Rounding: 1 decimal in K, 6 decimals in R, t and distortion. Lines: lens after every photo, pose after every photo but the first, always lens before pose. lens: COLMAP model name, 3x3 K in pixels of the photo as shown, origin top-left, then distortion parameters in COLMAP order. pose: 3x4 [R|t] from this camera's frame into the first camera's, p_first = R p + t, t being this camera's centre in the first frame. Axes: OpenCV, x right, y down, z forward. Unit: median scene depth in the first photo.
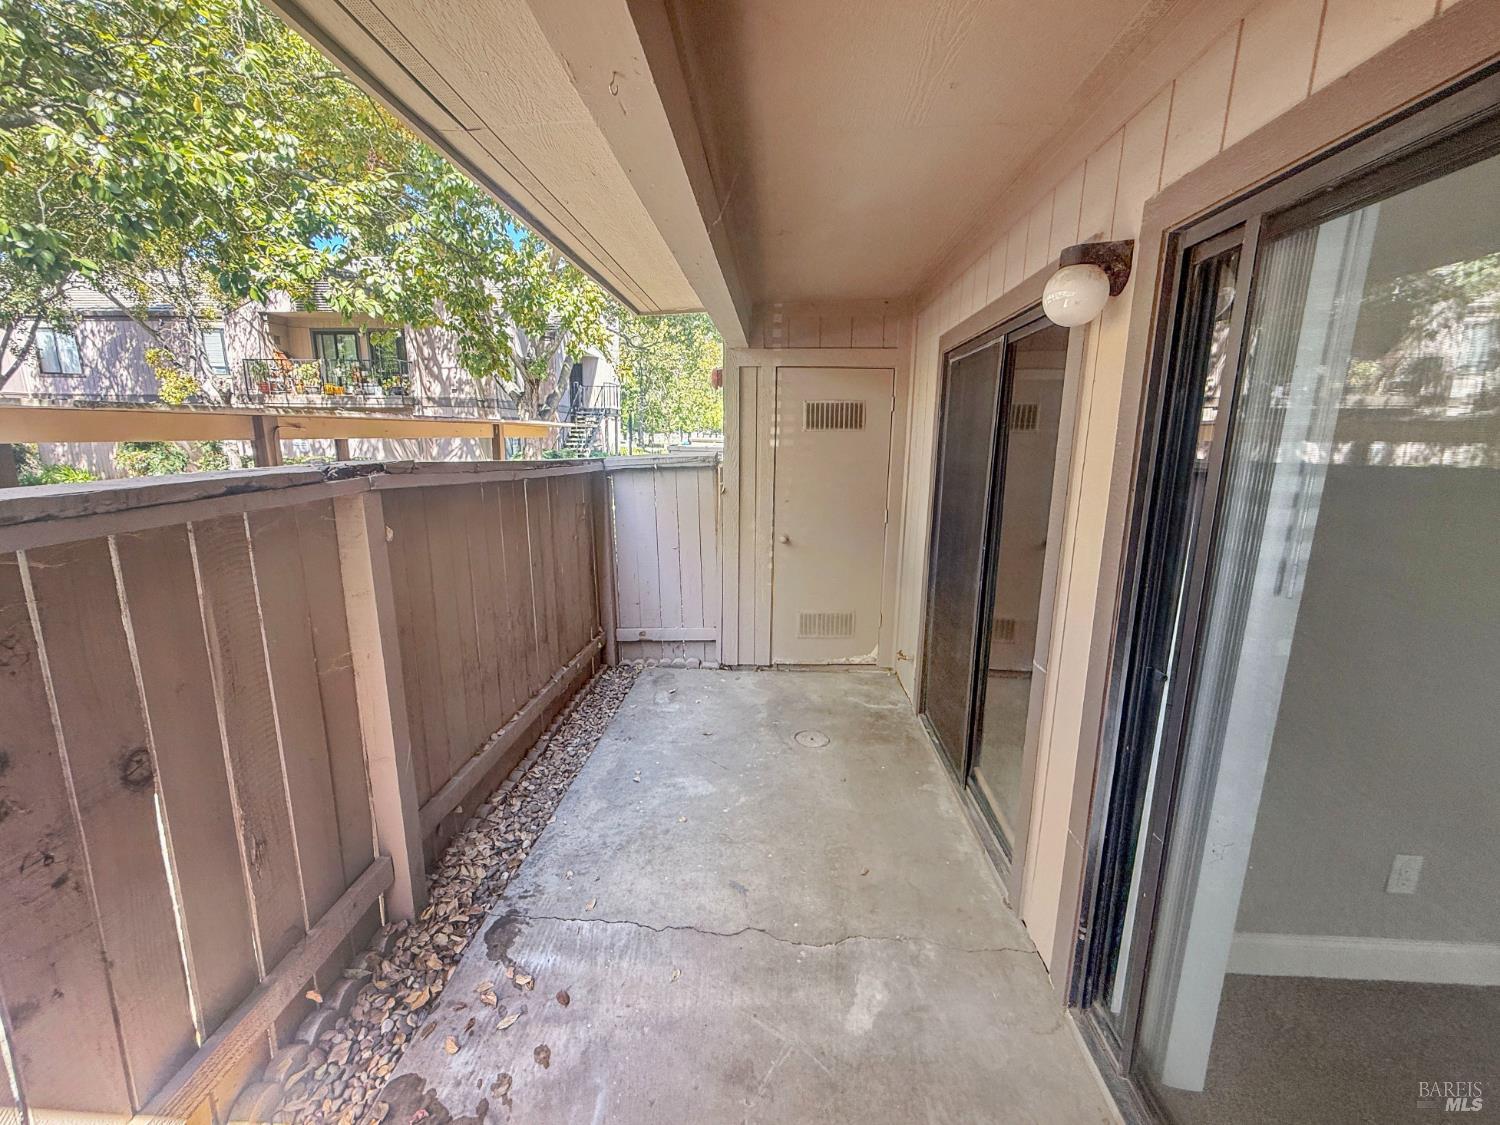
lens RADIAL K [[612.9, 0, 758.1], [0, 612.9, 563.0], [0, 0, 1]] dist [0.001479, -0.000114]
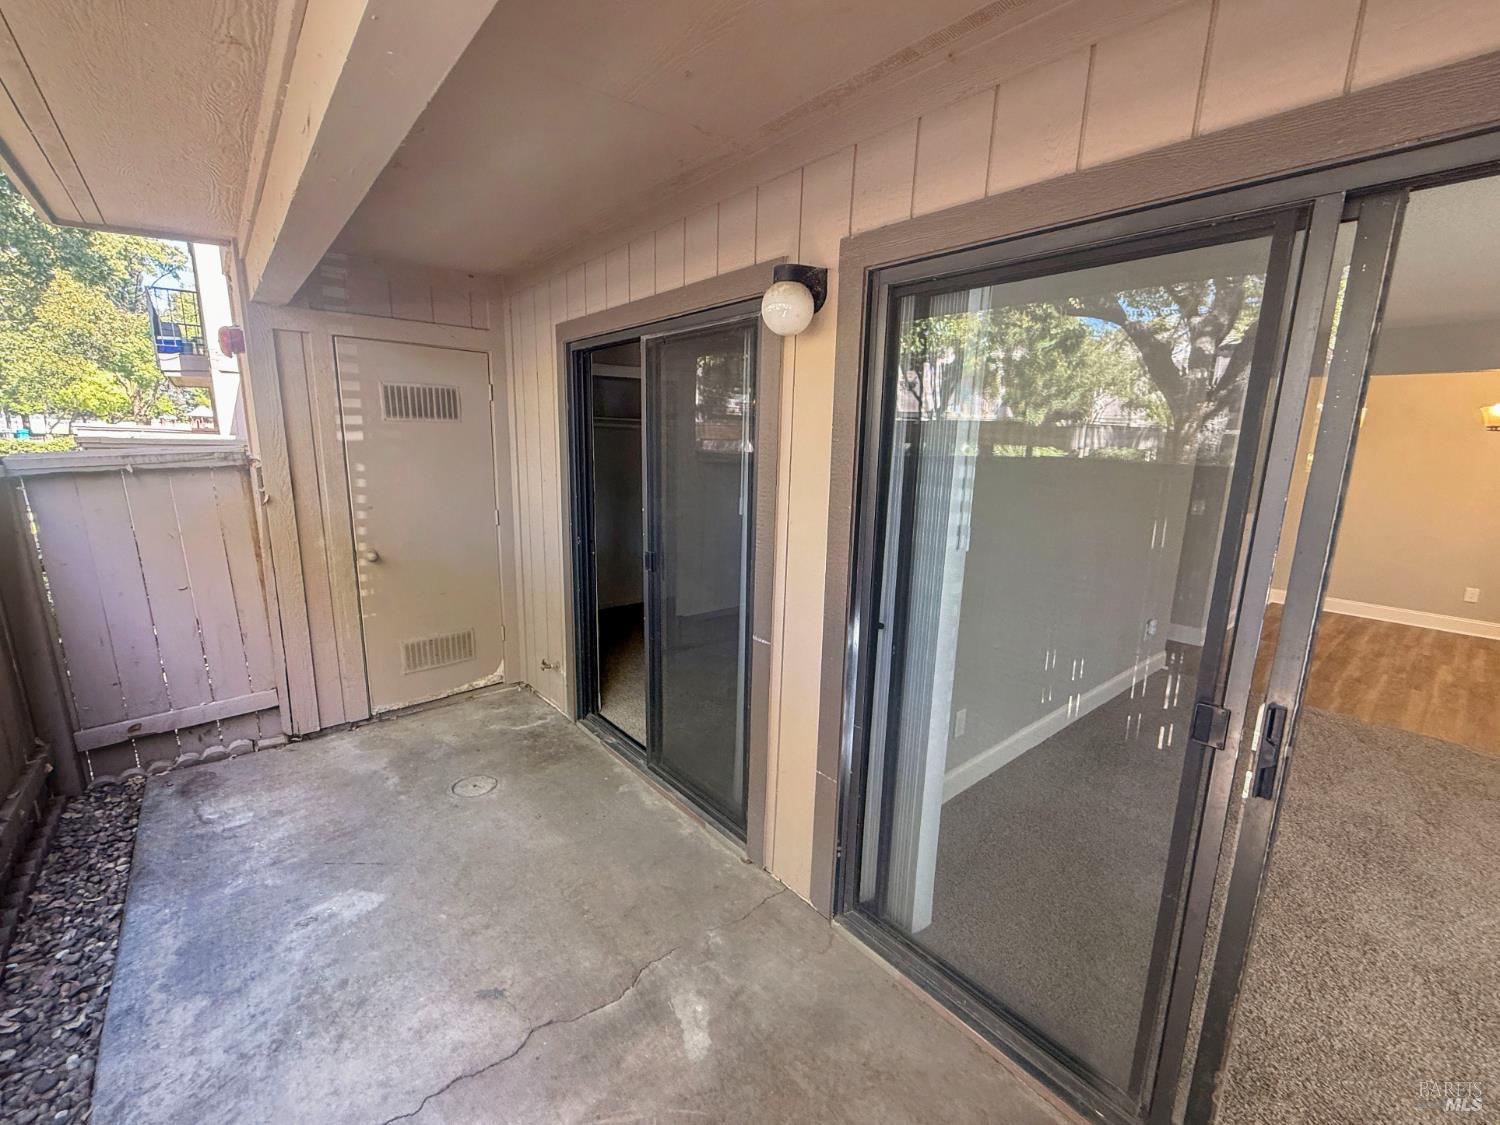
lens RADIAL K [[612.9, 0, 751.9], [0, 612.9, 565.5], [0, 0, 1]] dist [0.001479, -0.000114]
pose [[0.732226, -0.127339, 0.669051, -0.135013], [0.118546, 0.991199, 0.058913, -0.016580], [-0.670665, 0.036175, 0.740878, 0.087451]]
